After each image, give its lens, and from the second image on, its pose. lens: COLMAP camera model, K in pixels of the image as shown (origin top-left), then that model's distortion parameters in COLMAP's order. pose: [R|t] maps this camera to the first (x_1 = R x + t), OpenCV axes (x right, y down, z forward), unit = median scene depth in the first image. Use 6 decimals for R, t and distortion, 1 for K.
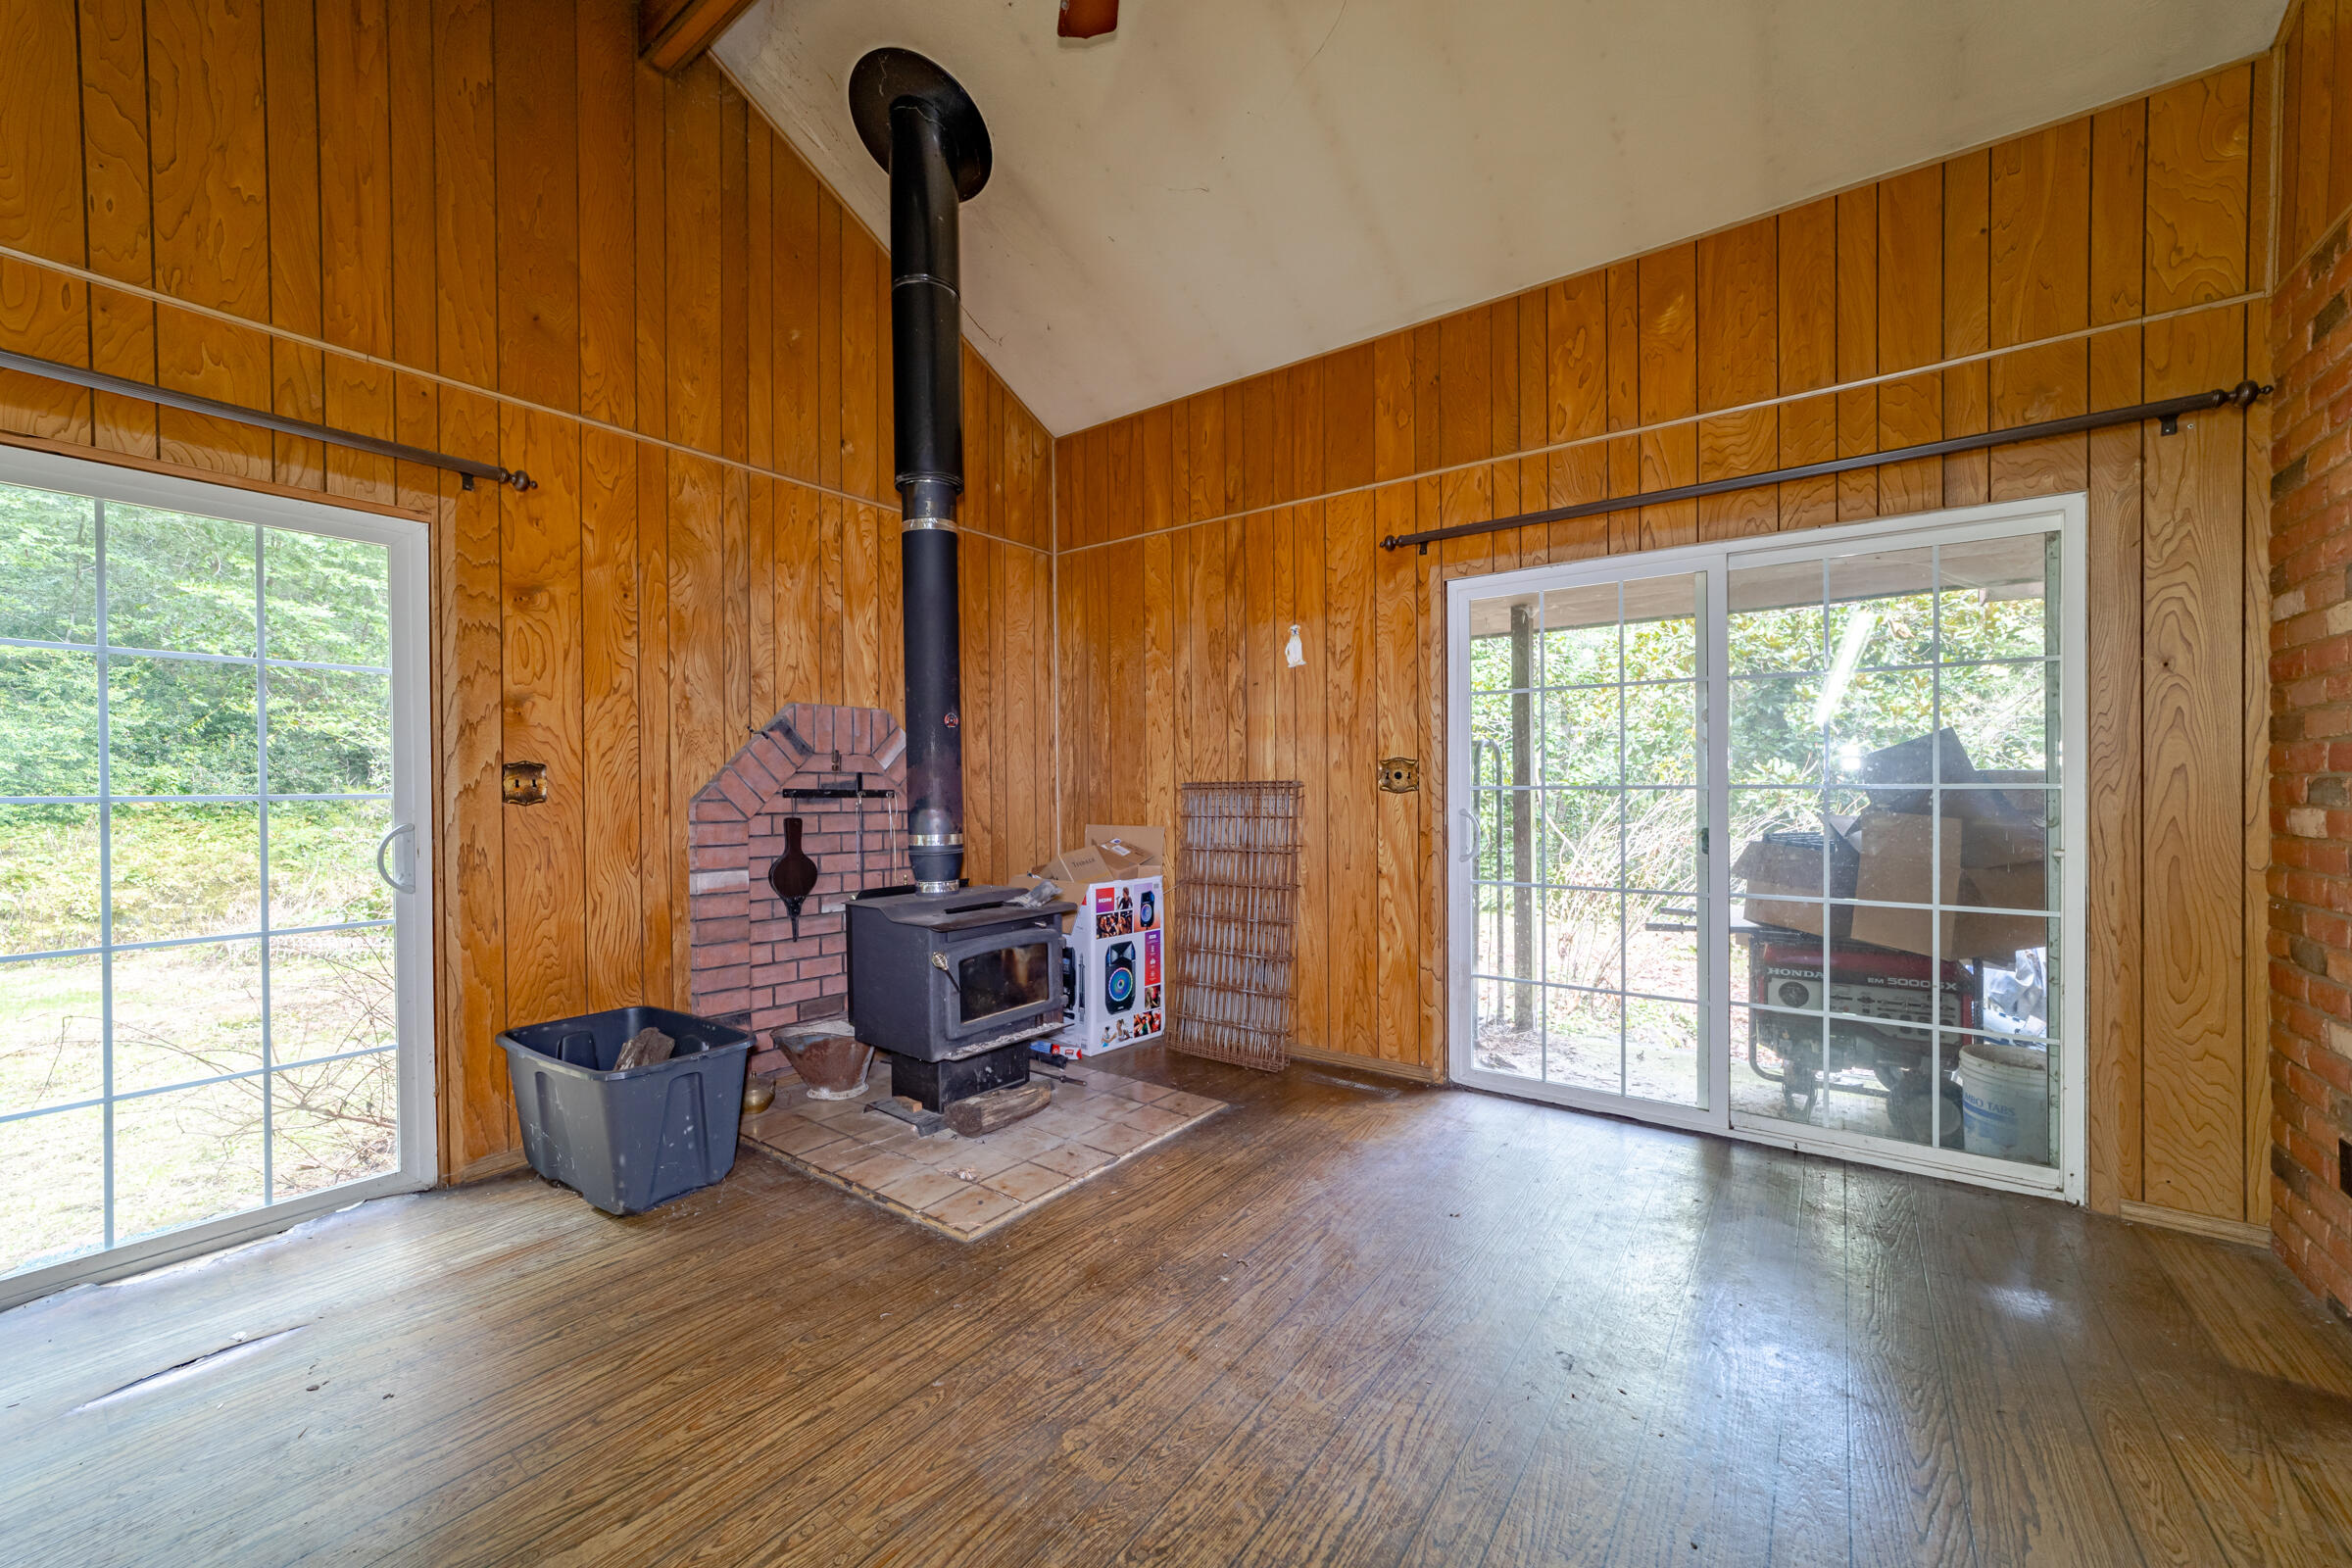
lens RADIAL K [[902.9, 0, 1178.5], [0, 902.9, 789.7], [0, 0, 1]] dist [-0.013819, 0.007207]
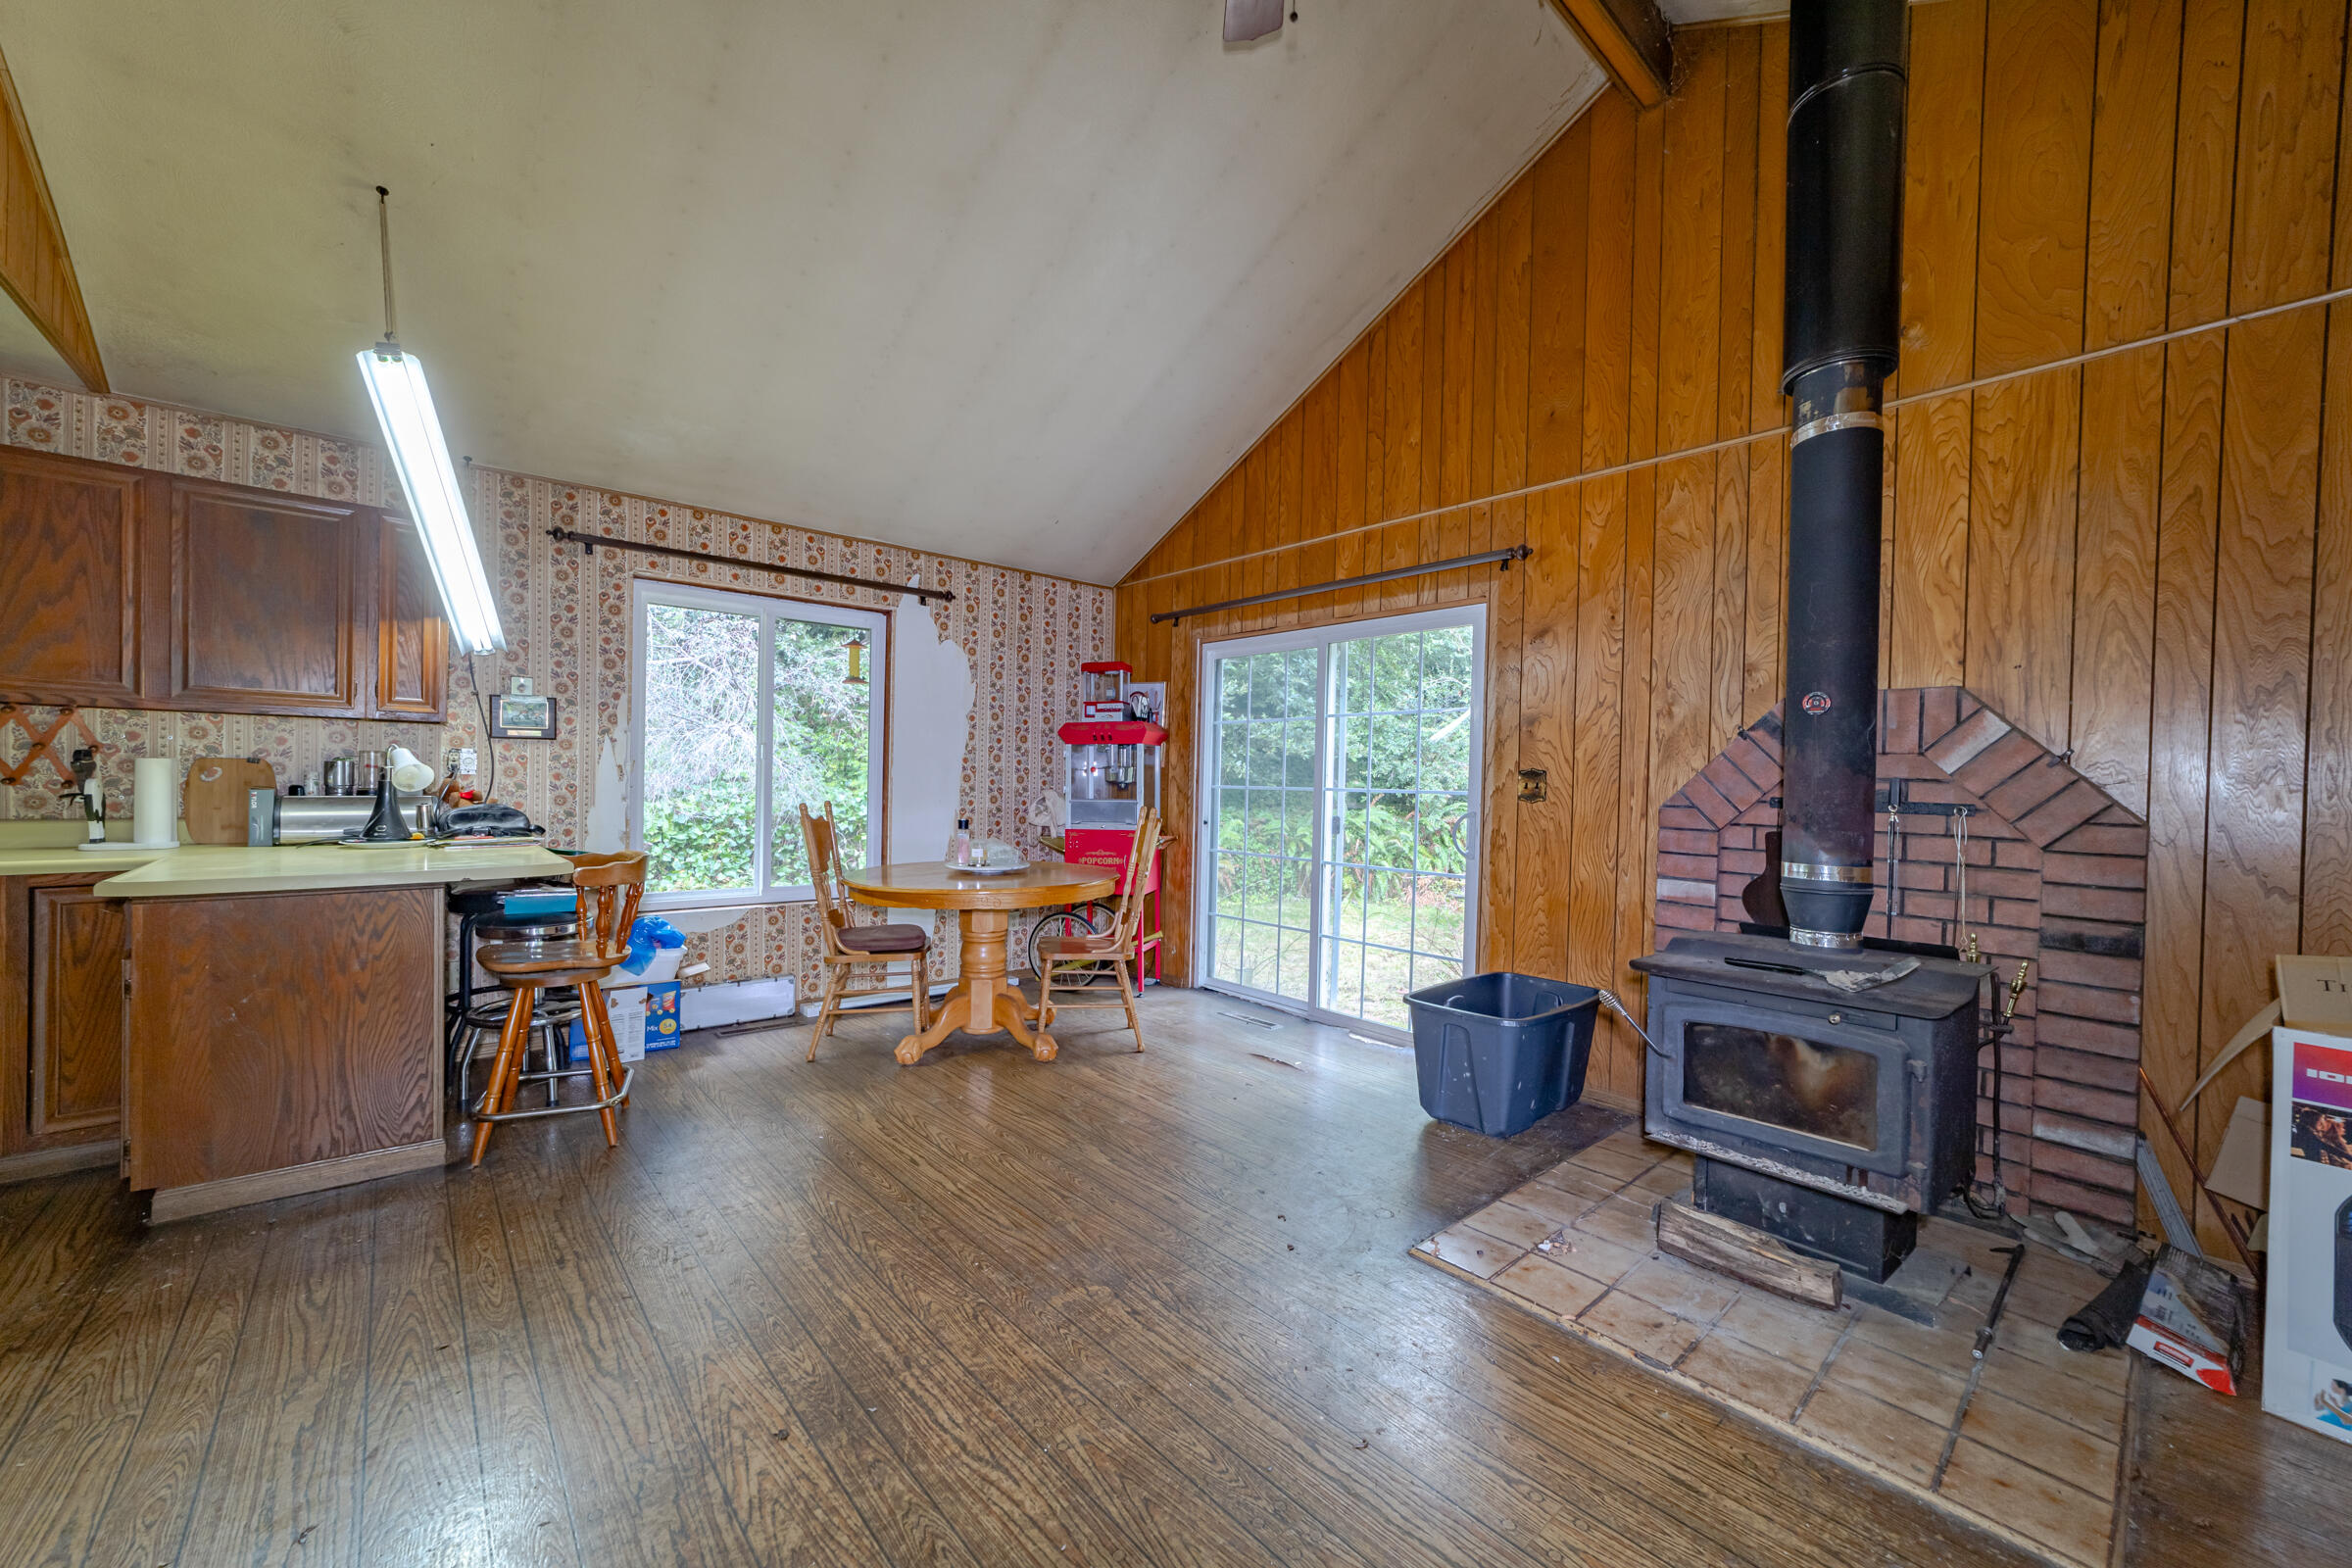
lens RADIAL K [[902.9, 0, 1174.1], [0, 902.9, 792.2], [0, 0, 1]] dist [-0.013819, 0.007207]
pose [[-0.215807, 0.013508, -0.976343, 0.536931], [-0.023453, 0.999544, 0.019013, -0.008821], [0.976154, 0.027002, -0.215391, 0.659117]]
